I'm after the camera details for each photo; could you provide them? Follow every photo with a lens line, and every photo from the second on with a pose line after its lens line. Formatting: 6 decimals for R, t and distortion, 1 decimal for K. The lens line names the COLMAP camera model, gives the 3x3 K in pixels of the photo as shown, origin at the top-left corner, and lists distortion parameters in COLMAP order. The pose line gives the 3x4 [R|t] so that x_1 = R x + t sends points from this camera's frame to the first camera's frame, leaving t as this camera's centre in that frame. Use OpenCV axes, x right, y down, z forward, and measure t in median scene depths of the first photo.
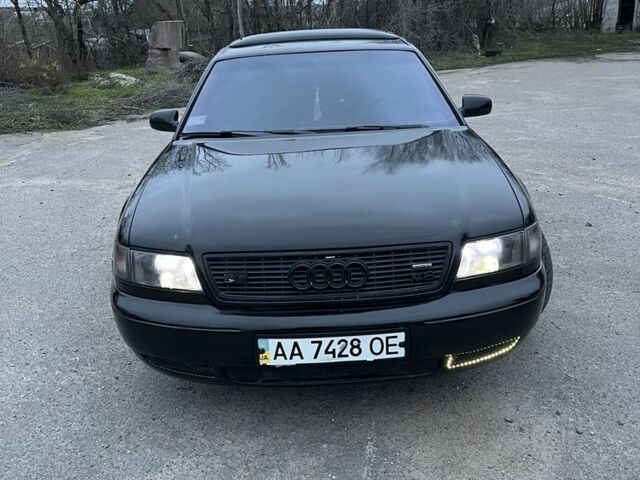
lens RADIAL K [[614.5, 0, 320.0], [0, 614.5, 240.0], [0, 0, 1]] dist [0.072107, -0.020005]
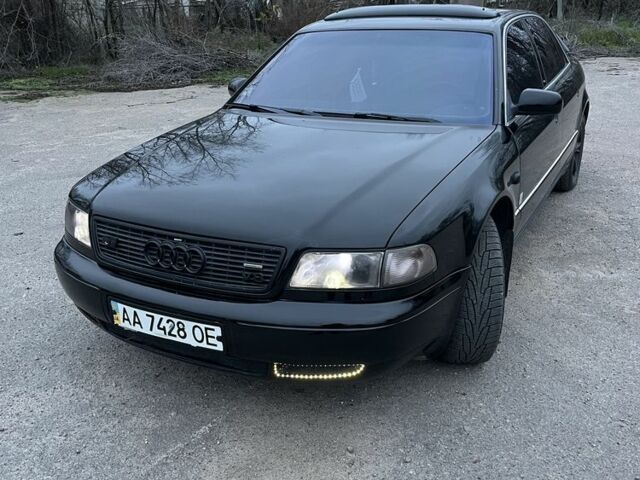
lens RADIAL K [[614.5, 0, 320.0], [0, 614.5, 240.0], [0, 0, 1]] dist [0.072107, -0.020005]
pose [[0.880731, 0.187911, -0.434745, 0.674105], [-0.161831, 0.982075, 0.096637, -0.109875], [0.445111, -0.014756, 0.895354, 0.175597]]
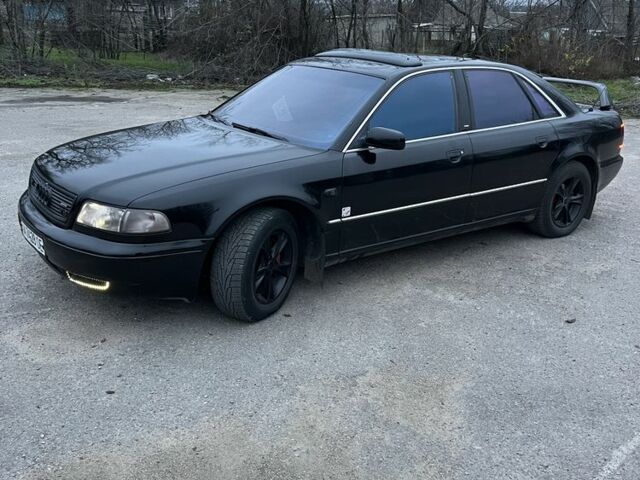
lens RADIAL K [[614.5, 0, 320.0], [0, 614.5, 240.0], [0, 0, 1]] dist [0.072107, -0.020005]
pose [[0.583914, 0.322864, -0.744851, 1.705034], [-0.306992, 0.937198, 0.165577, -0.325577], [0.751532, 0.131981, 0.646359, 0.494291]]
